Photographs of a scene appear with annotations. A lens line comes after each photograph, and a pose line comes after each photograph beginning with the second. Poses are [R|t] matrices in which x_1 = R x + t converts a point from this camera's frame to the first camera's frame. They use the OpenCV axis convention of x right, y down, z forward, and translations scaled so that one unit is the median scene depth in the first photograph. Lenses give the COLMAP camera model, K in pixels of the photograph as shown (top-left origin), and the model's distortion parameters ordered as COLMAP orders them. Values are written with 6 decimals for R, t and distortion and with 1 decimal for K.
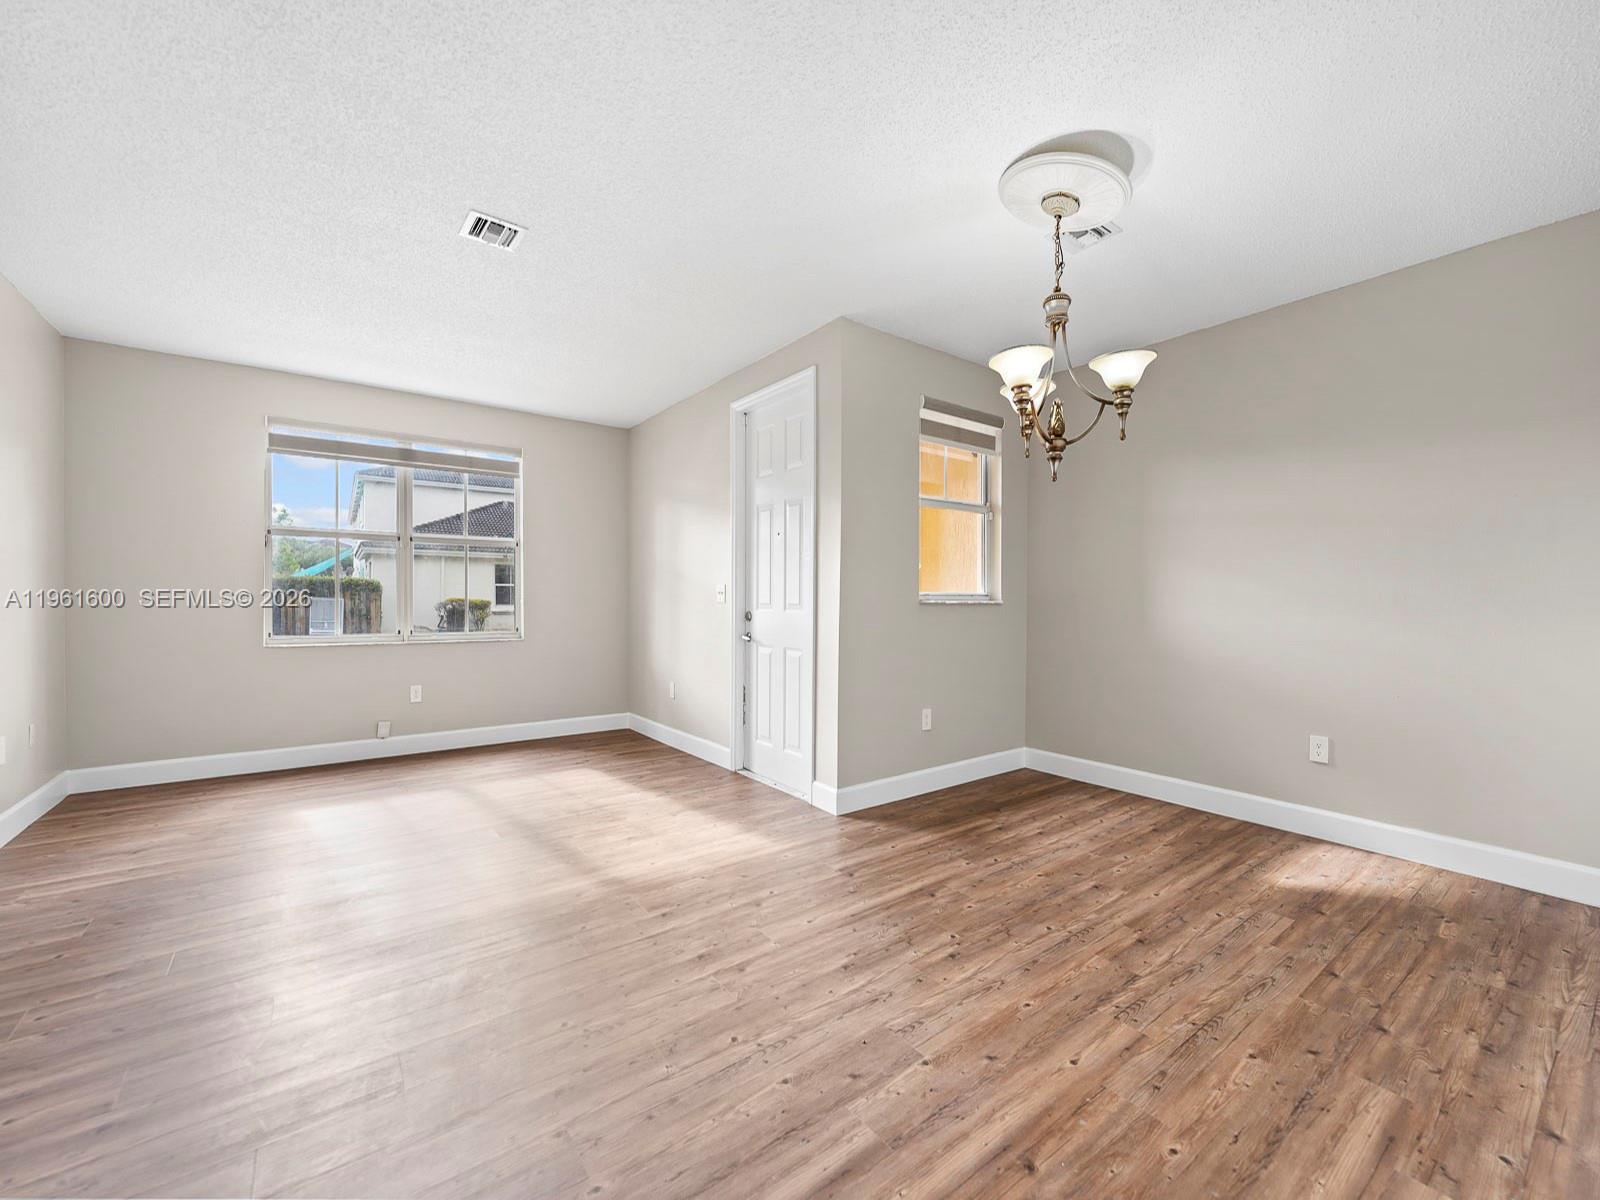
lens RADIAL K [[653.3, 0, 803.8], [0, 653.3, 596.6], [0, 0, 1]] dist [0.000378, -0.000600]
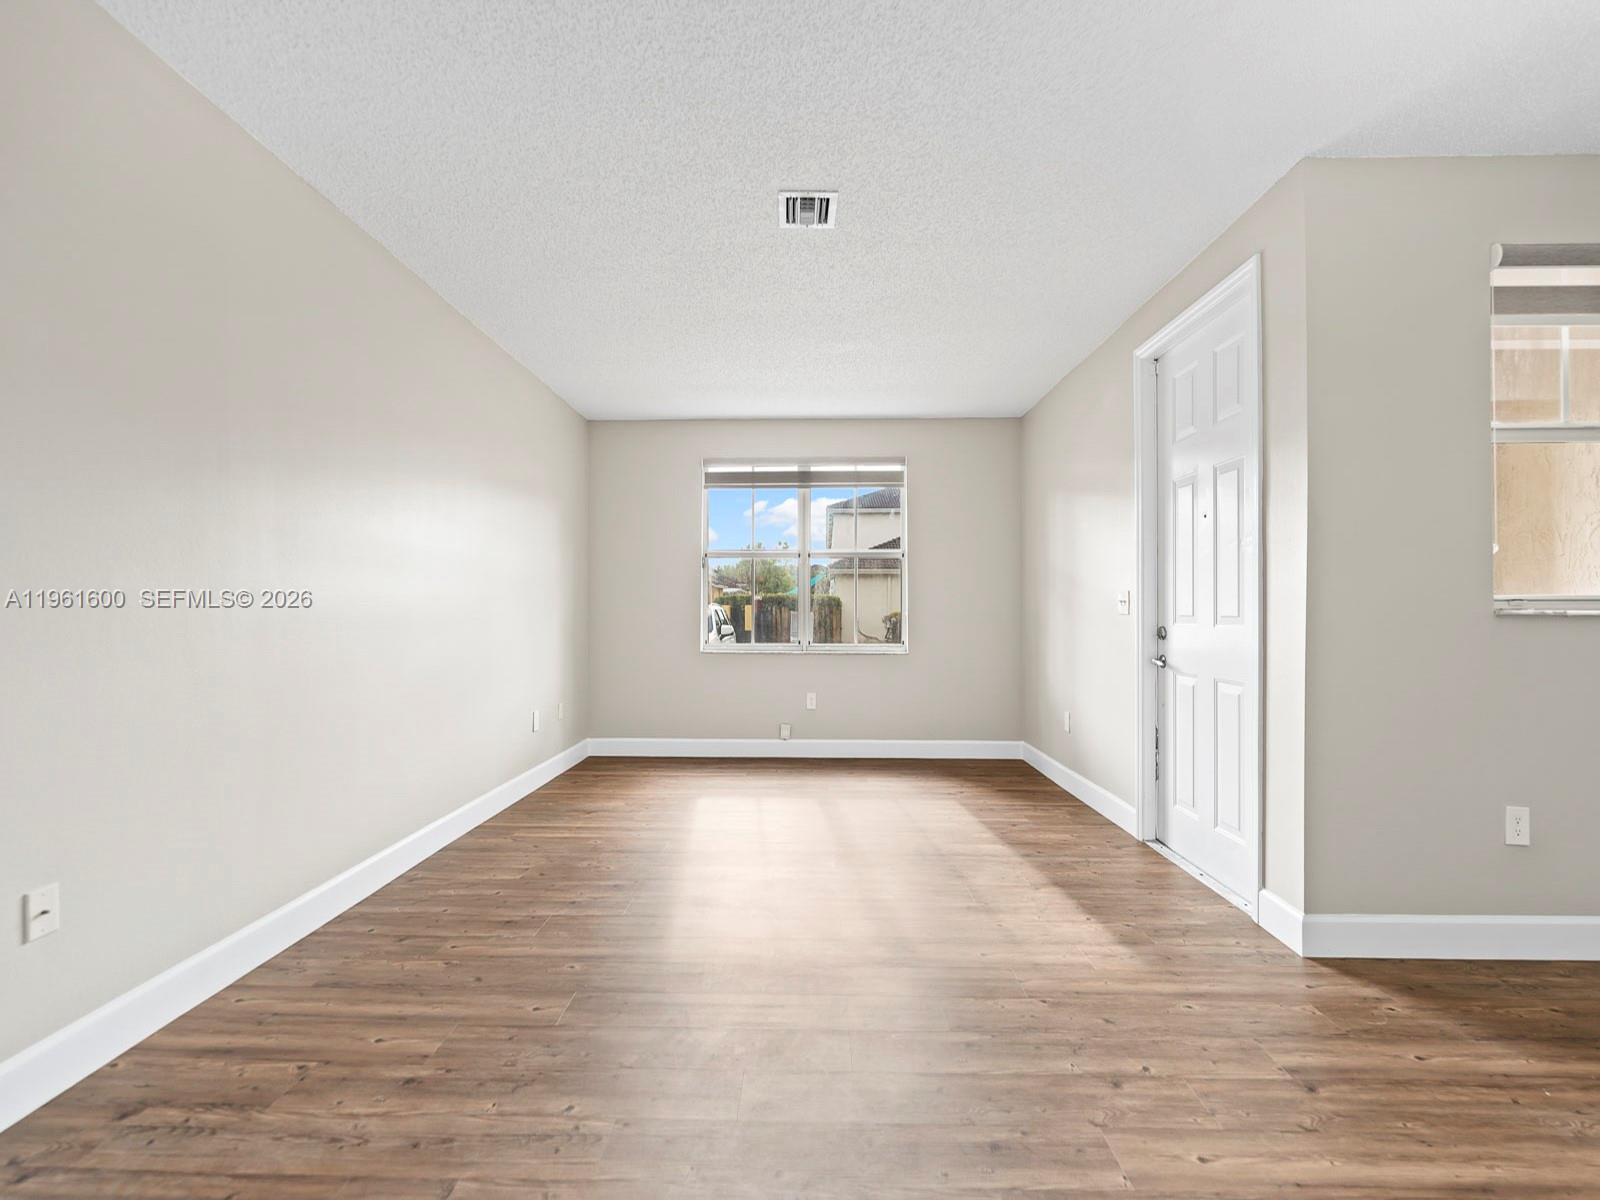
lens RADIAL K [[653.3, 0, 797.1], [0, 653.3, 604.6], [0, 0, 1]] dist [0.000378, -0.000600]
pose [[0.784786, -0.010579, -0.619676, 0.064743], [0.004661, 0.999927, -0.011168, 0.005908], [0.619749, 0.005877, 0.784778, 0.226272]]
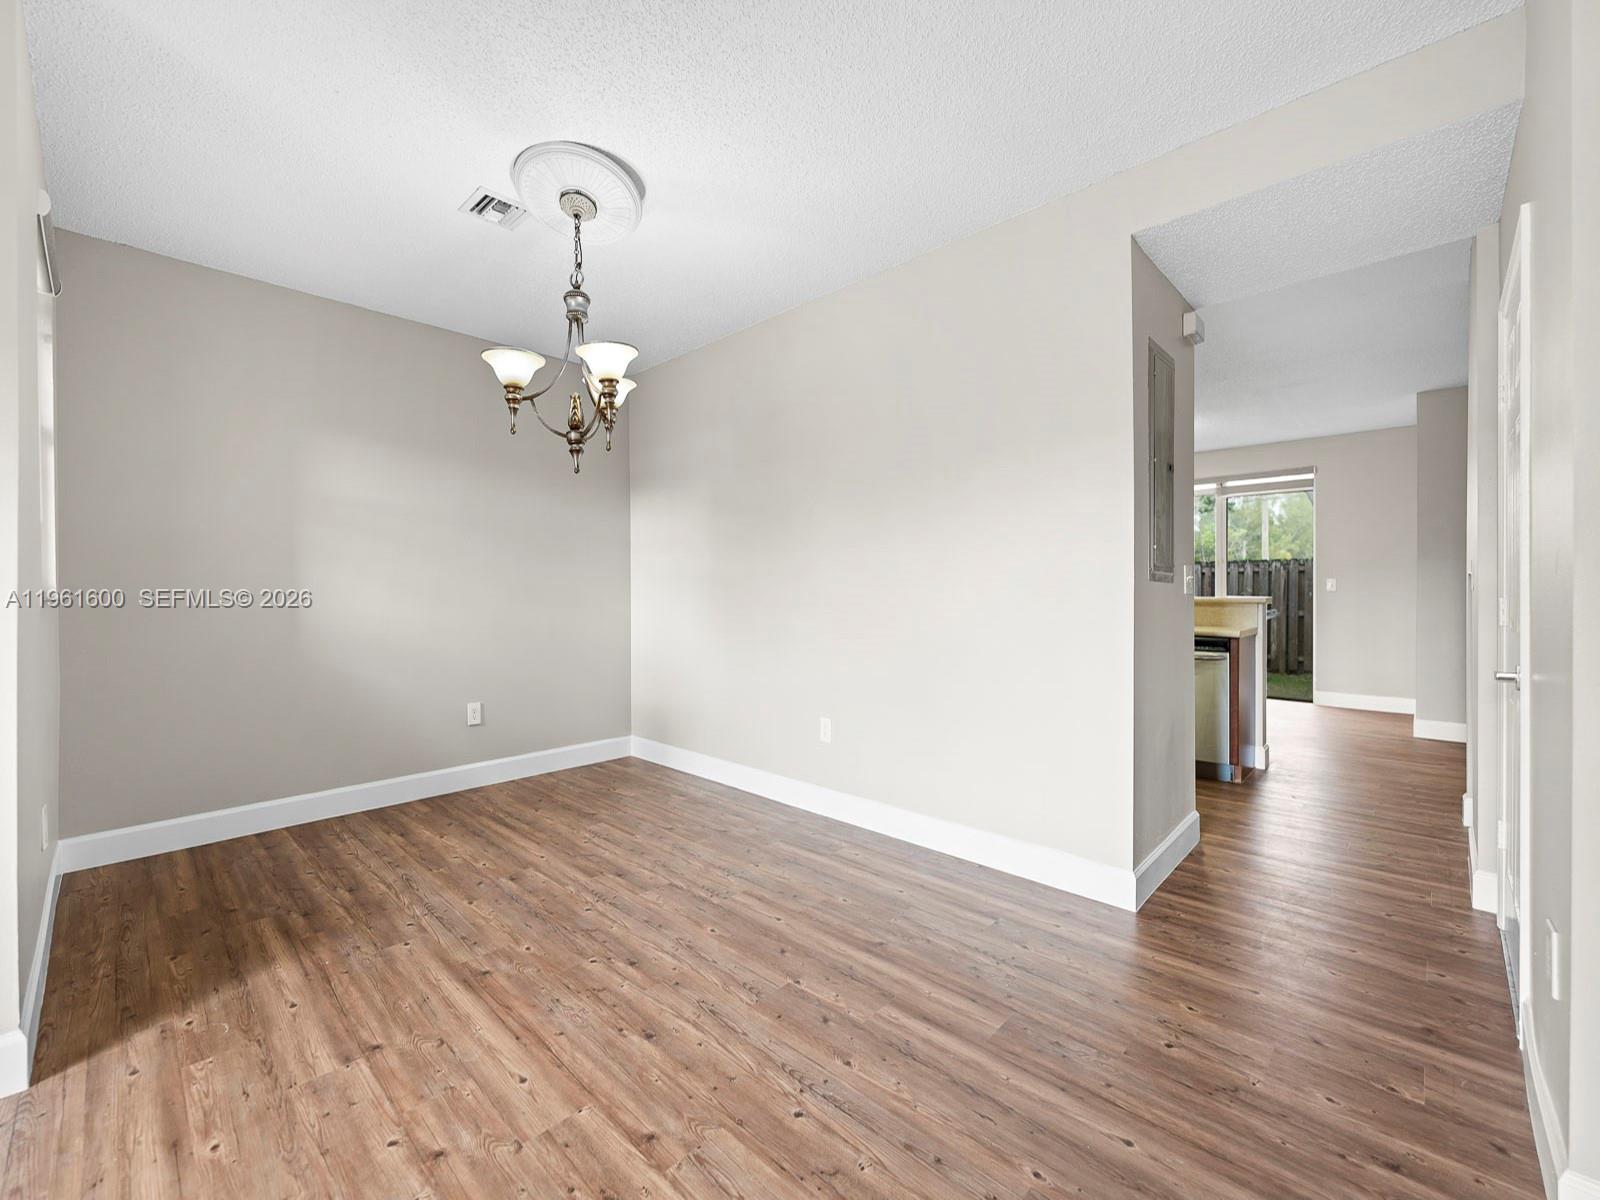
lens RADIAL K [[653.3, 0, 787.6], [0, 653.3, 597.0], [0, 0, 1]] dist [0.000378, -0.000600]
pose [[-0.151570, -0.013195, 0.988358, -0.482675], [0.001804, 0.999906, 0.013626, 0.000313], [-0.988445, 0.003848, -0.151532, 0.593756]]
